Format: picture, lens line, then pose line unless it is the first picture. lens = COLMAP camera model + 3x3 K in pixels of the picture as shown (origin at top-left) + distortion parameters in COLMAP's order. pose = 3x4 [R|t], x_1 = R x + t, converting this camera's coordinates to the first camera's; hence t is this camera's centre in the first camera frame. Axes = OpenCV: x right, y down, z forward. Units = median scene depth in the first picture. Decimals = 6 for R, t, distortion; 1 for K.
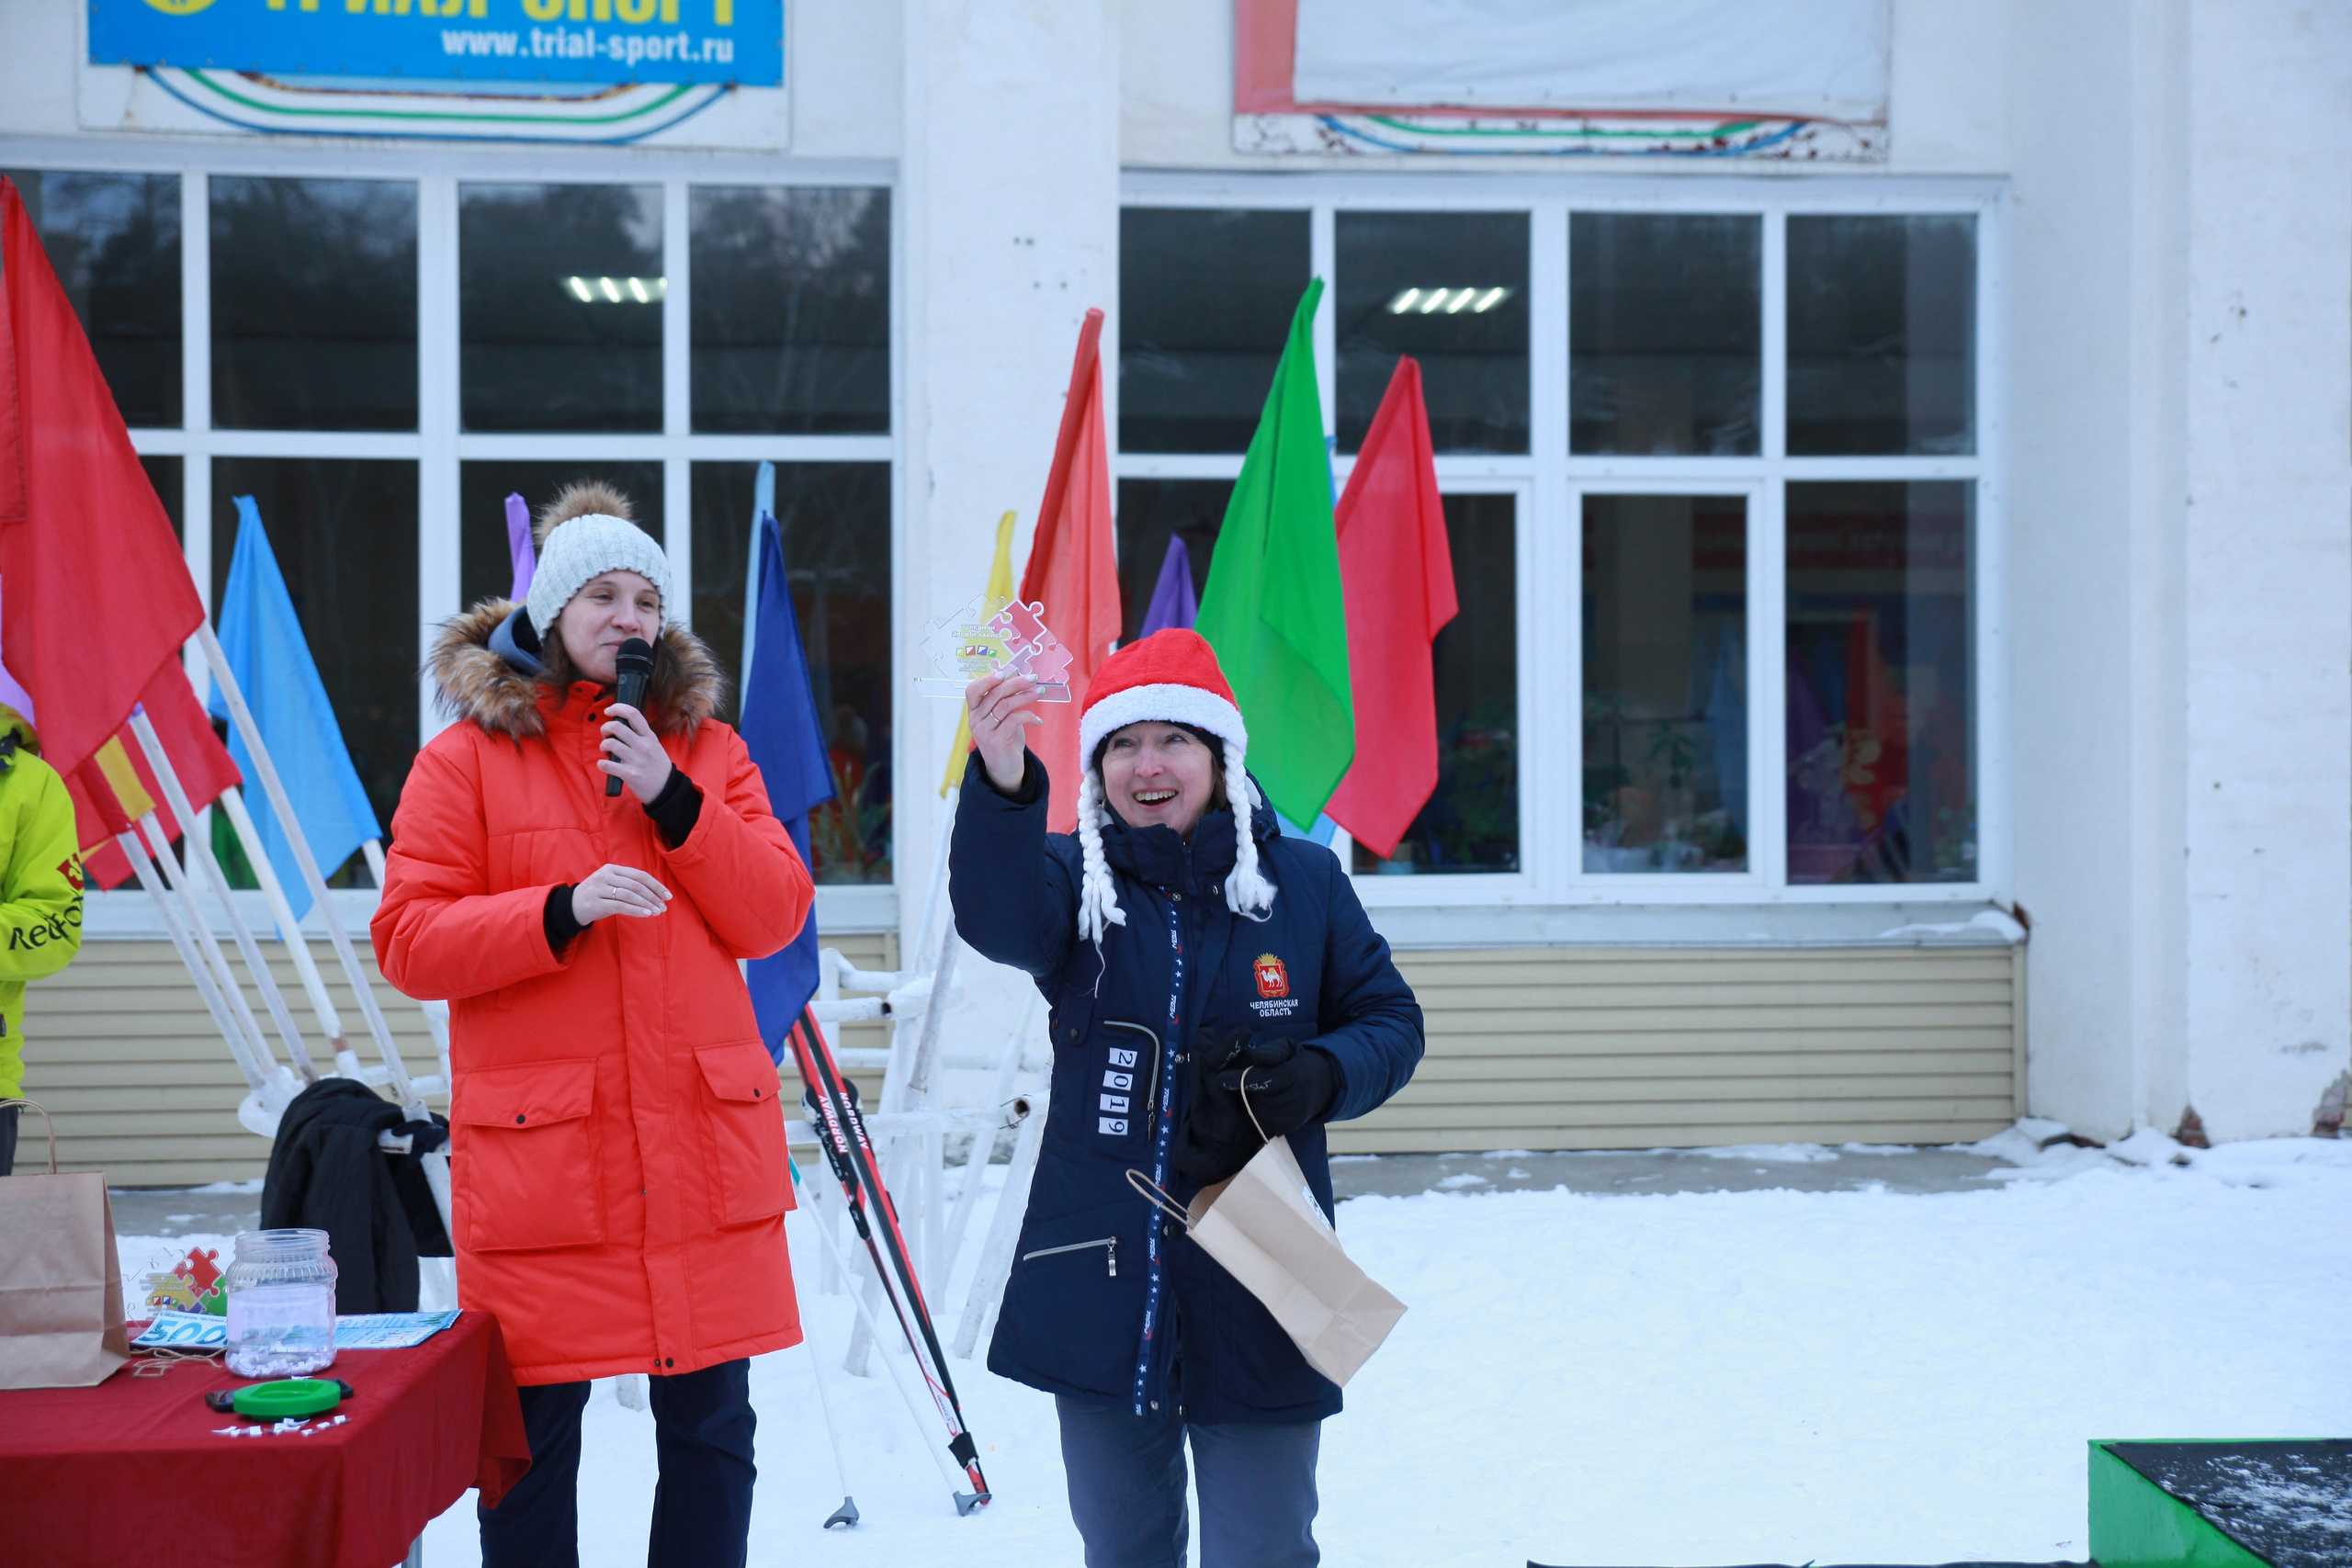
lens RADIAL K [[3012.5, 0, 1188.2], [0, 3012.5, 742.5], [0, 0, 1]] dist [0.080299, 0.000000]
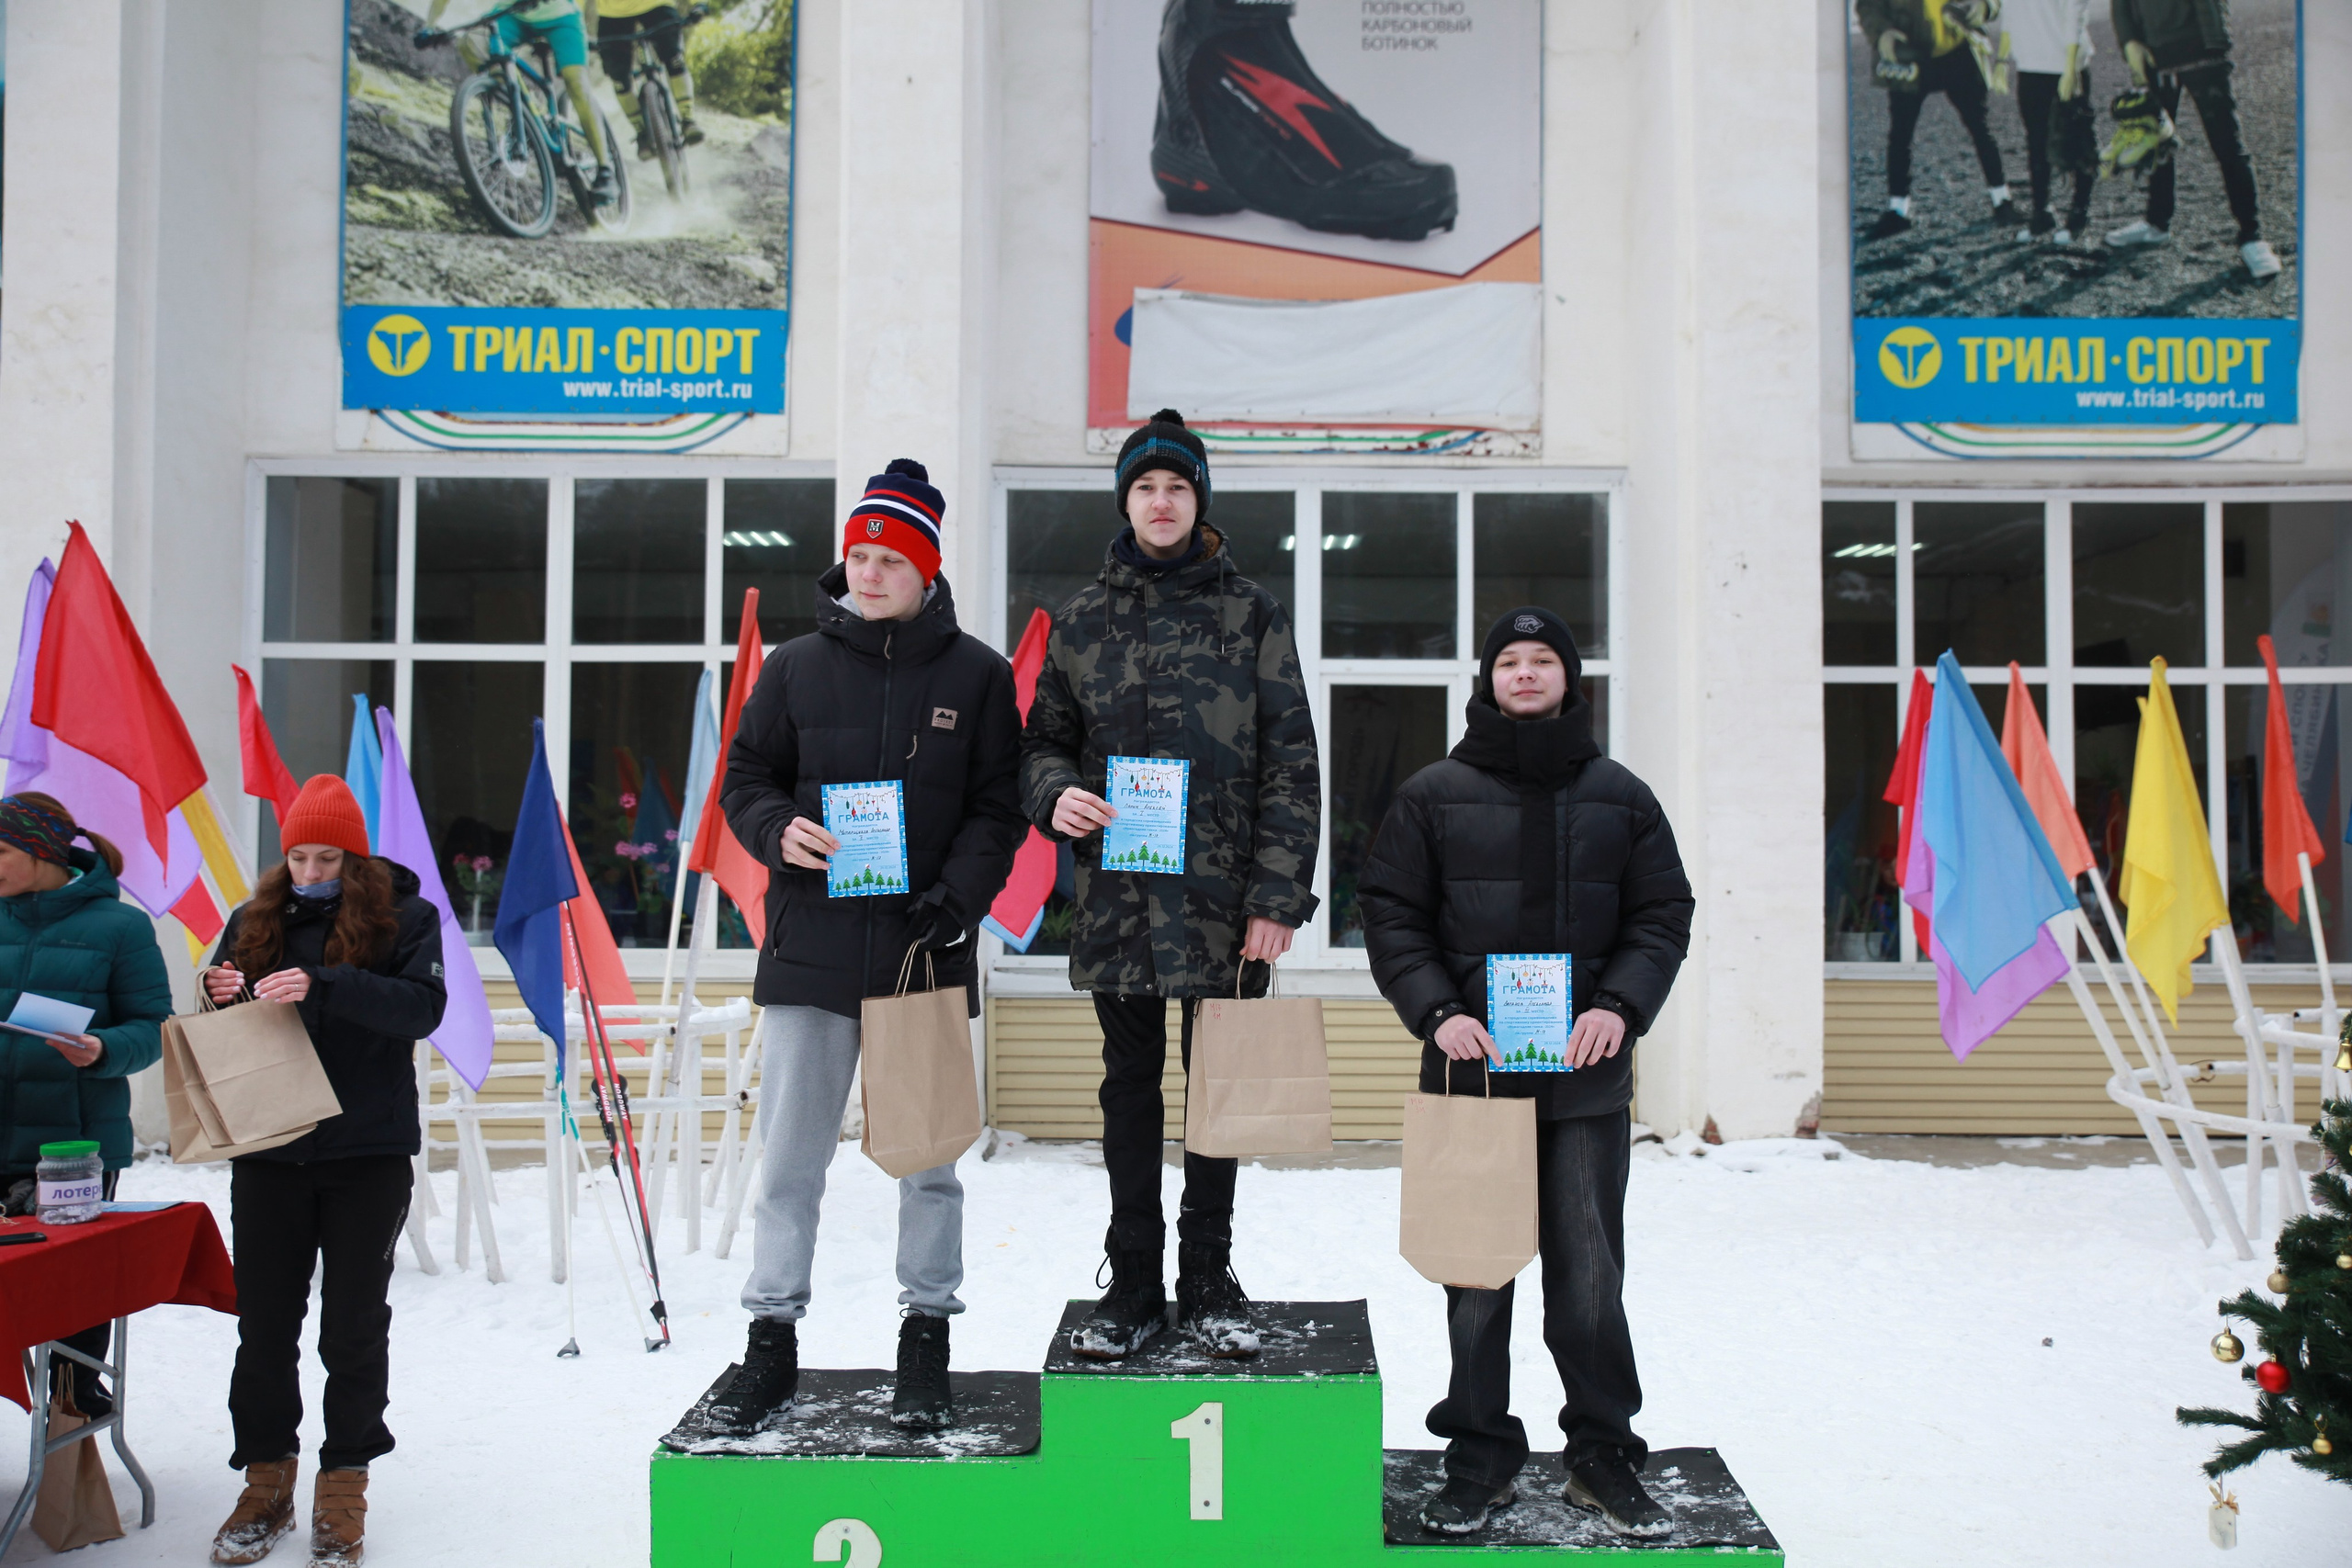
lens RADIAL K [[2223.5, 0, 1175.5], [0, 2223.5, 768.4], [0, 0, 1]] dist [-0.010553, 0.000000]
pose [[0.995299, 0.006330, -0.096641, 0.163691], [-0.009502, 0.999430, -0.032393, -0.007225], [0.096380, 0.033159, 0.994792, -0.069223]]
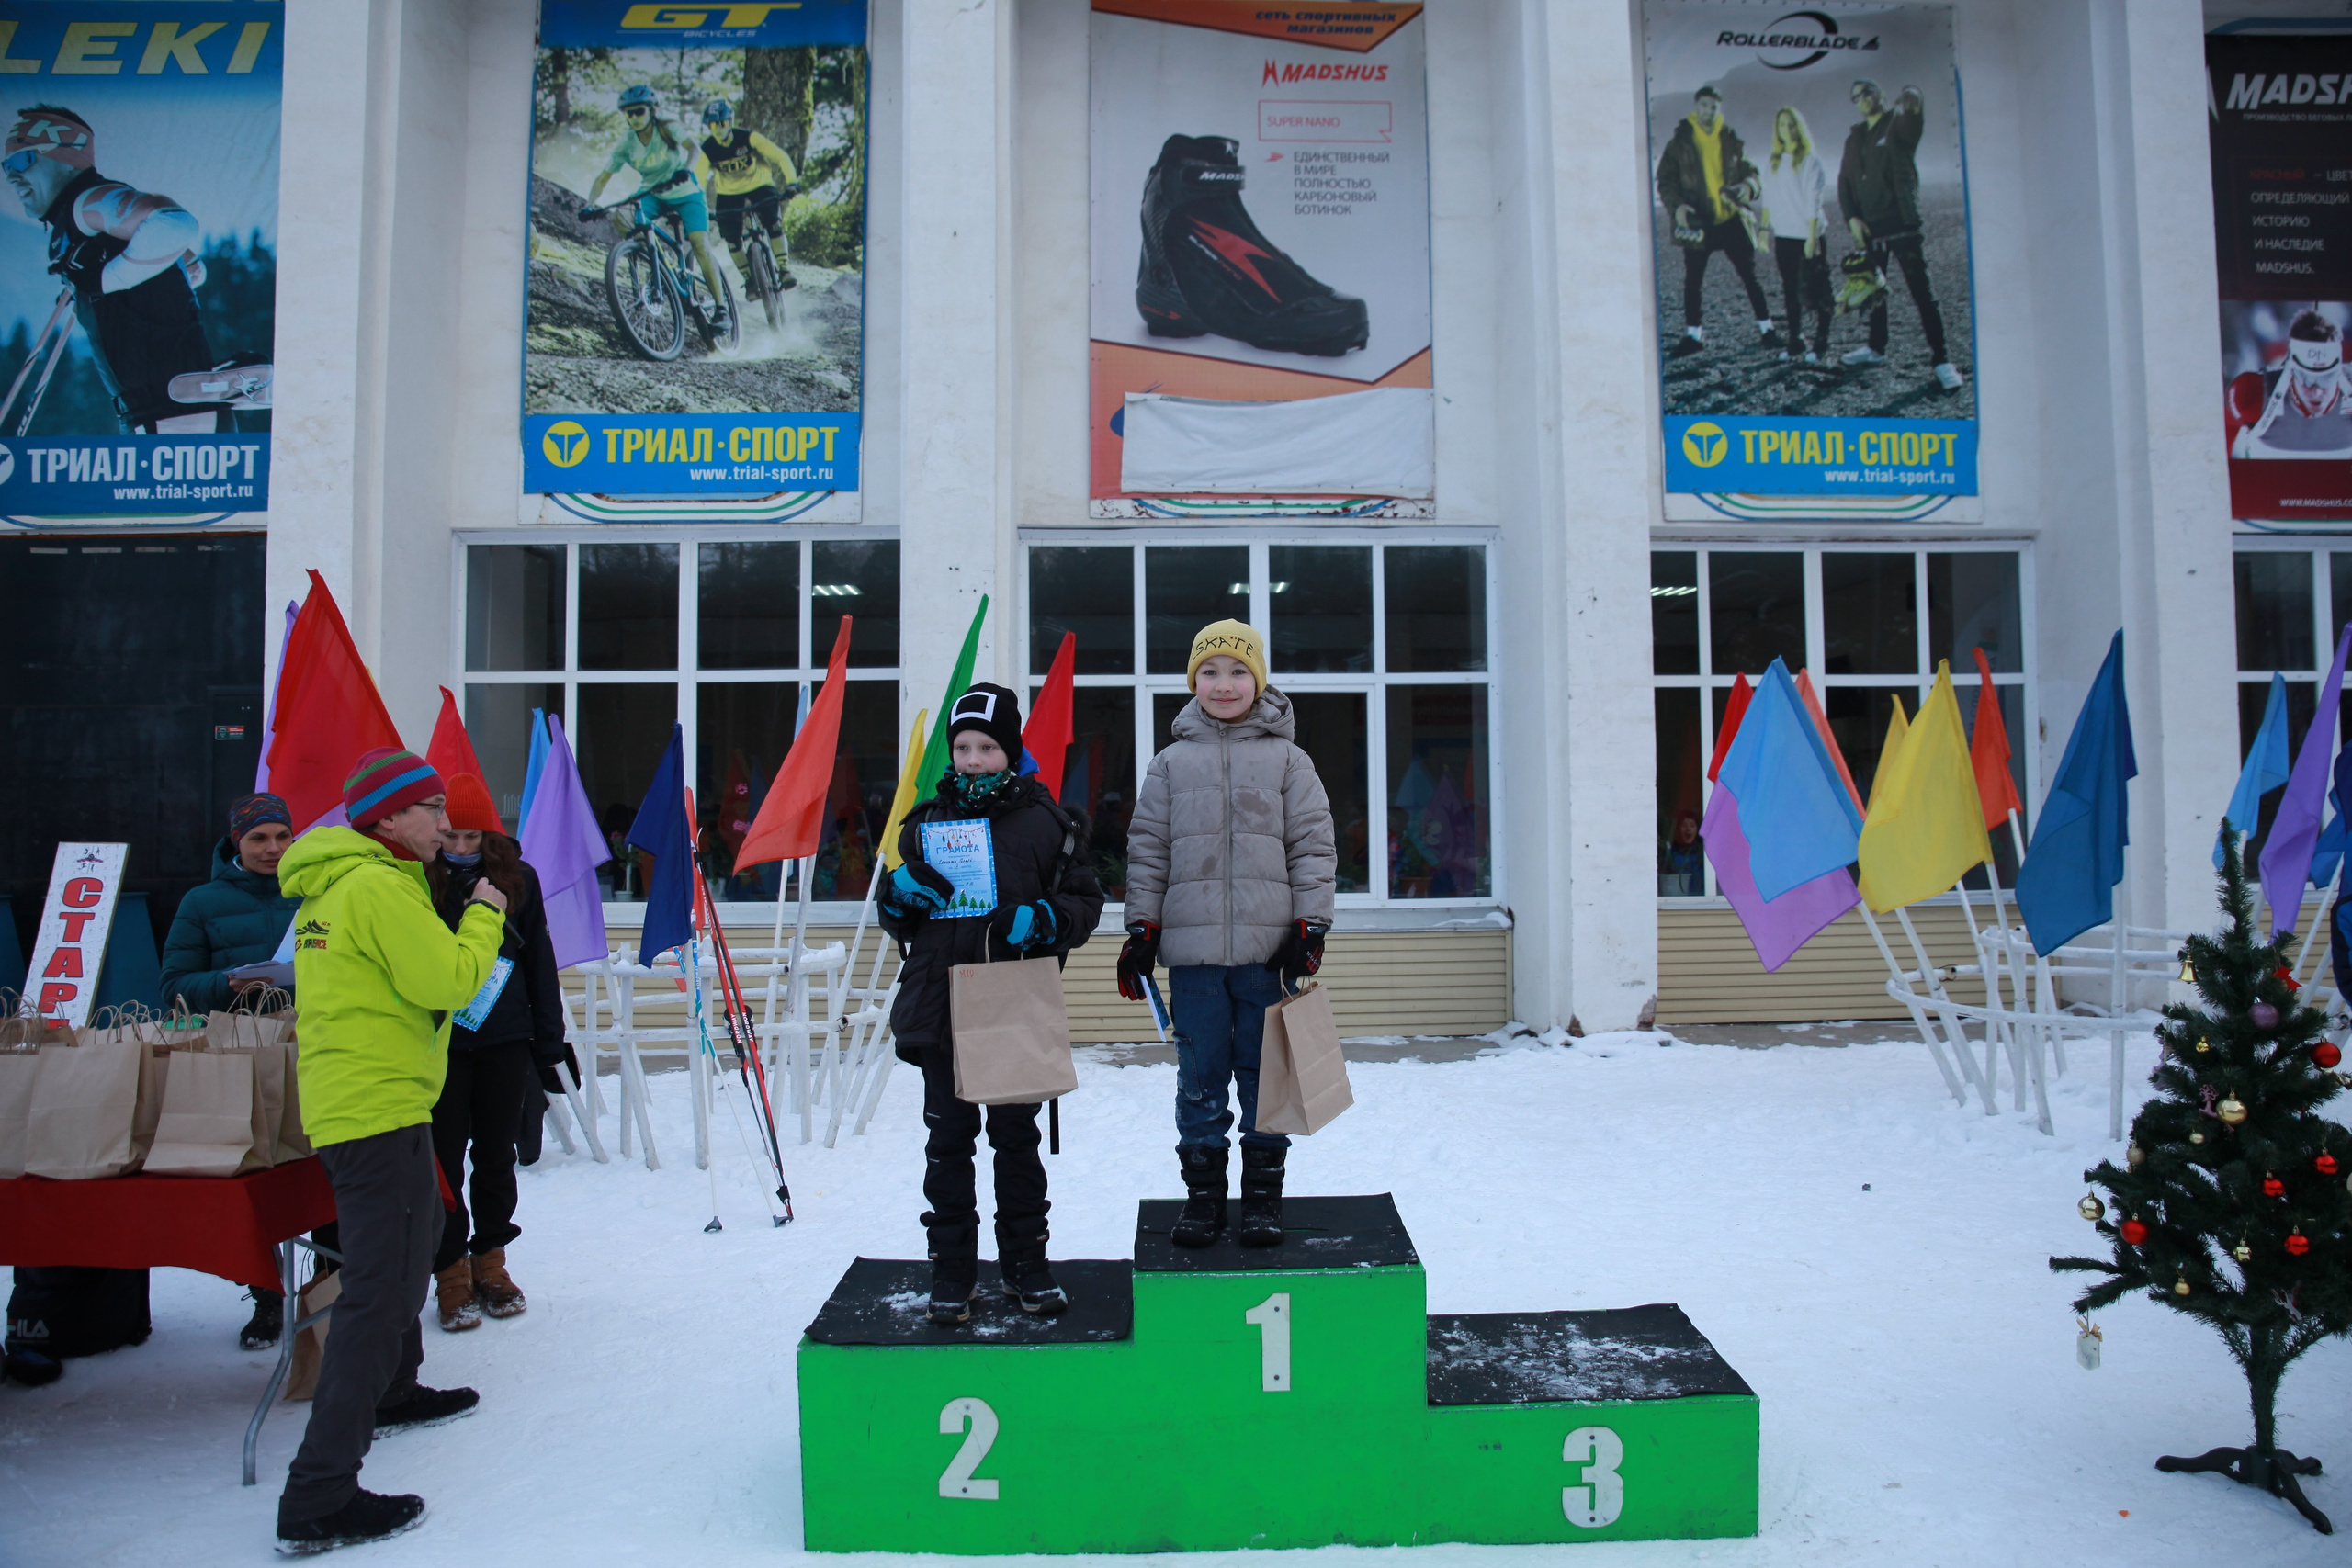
lens RADIAL K [[1604.4, 0, 1186.9], [0, 1604.4, 772.6], [0, 0, 1]] dist [-0.134846, 0.083017]
pose [[0.998196, -0.006940, -0.059633, 0.136046], [0.005416, 0.999655, -0.025684, -0.006853], [0.059791, 0.025315, 0.997890, -0.007858]]
